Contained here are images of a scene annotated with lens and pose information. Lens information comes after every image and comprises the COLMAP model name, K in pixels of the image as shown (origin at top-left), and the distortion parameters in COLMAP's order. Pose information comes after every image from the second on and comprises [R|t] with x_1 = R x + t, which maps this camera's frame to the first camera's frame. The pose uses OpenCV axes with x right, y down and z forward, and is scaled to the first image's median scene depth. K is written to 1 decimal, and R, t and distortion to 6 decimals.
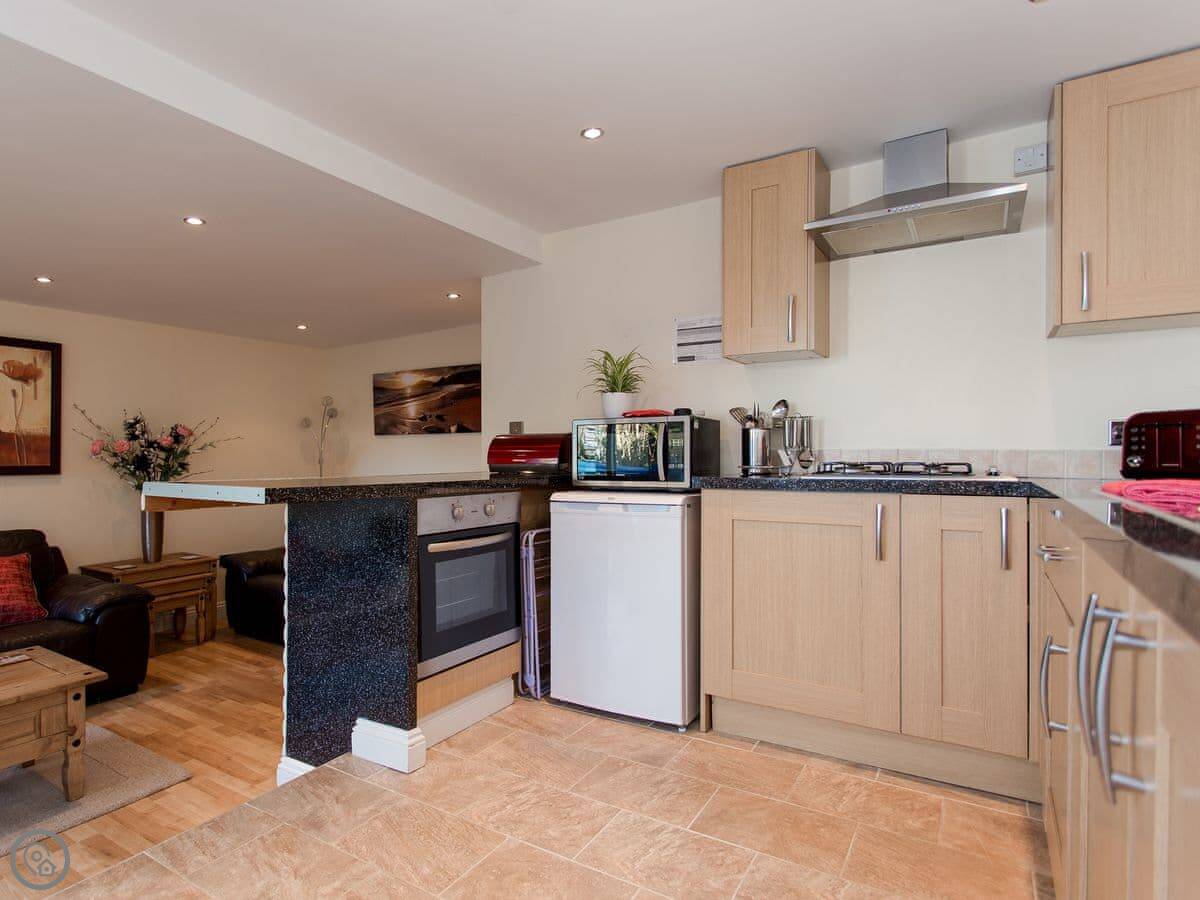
lens RADIAL K [[670.2, 0, 534.5], [0, 670.2, 455.3], [0, 0, 1]] dist [-0.000827, 0.000445]
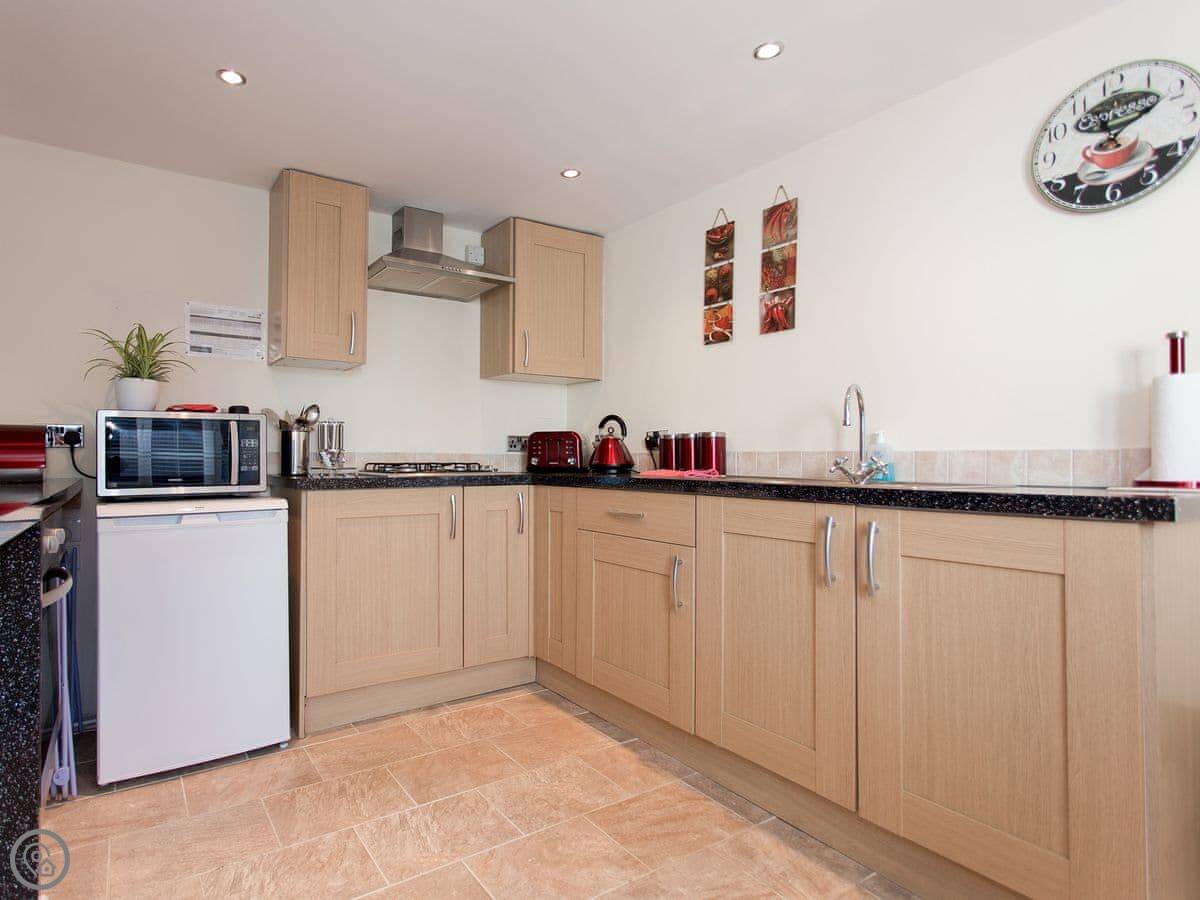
lens RADIAL K [[601.3, 0, 600.0], [0, 601.3, 450.0], [0, 0, 1]] dist [0.000328, 0.000194]
pose [[0.406973, 0.012871, 0.913349, -0.395347], [-0.002048, 0.999911, -0.013179, 0.000953], [-0.913438, 0.003493, 0.406963, 0.250192]]
